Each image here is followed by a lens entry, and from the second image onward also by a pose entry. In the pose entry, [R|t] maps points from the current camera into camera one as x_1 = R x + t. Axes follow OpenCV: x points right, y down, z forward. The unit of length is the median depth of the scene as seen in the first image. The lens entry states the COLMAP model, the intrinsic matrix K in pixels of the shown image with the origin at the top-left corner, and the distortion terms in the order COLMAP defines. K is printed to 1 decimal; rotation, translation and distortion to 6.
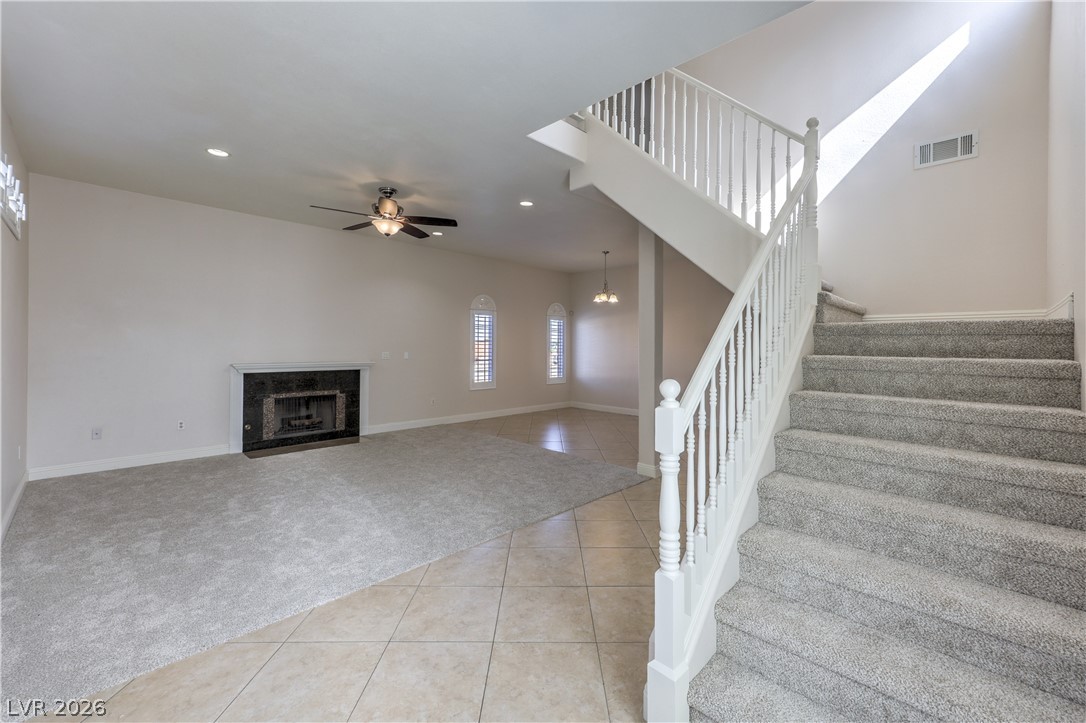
lens RADIAL K [[446.8, 0, 546.5], [0, 446.8, 346.5], [0, 0, 1]] dist [0.001640, 0.000172]
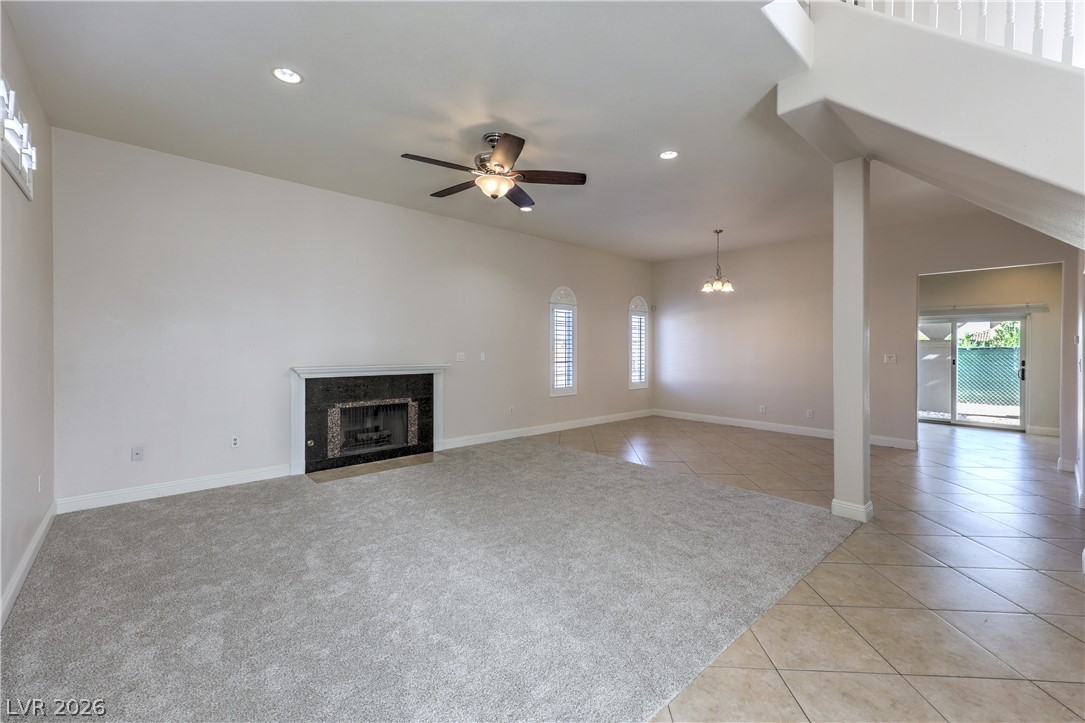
lens RADIAL K [[447.7, 0, 545.8], [0, 447.7, 353.0], [0, 0, 1]] dist [0.002217, -0.000031]
pose [[0.998337, -0.004845, -0.057449, -0.182974], [0.005340, 0.999950, 0.008460, 0.008061], [0.057405, -0.008753, 0.998313, 0.195092]]
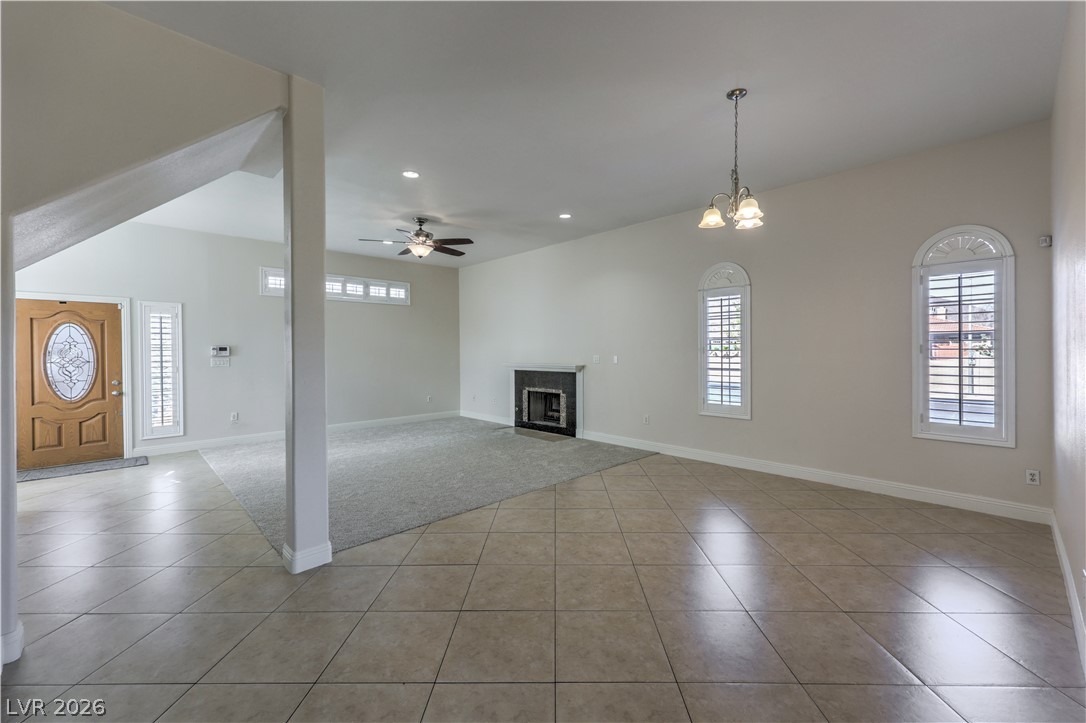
lens RADIAL K [[446.8, 0, 546.5], [0, 446.8, 346.5], [0, 0, 1]] dist [0.001640, 0.000172]
pose [[-0.025785, -0.016417, -0.999533, 0.695138], [0.004166, 0.999855, -0.016530, 0.011884], [0.999659, -0.004590, -0.025712, 1.126851]]
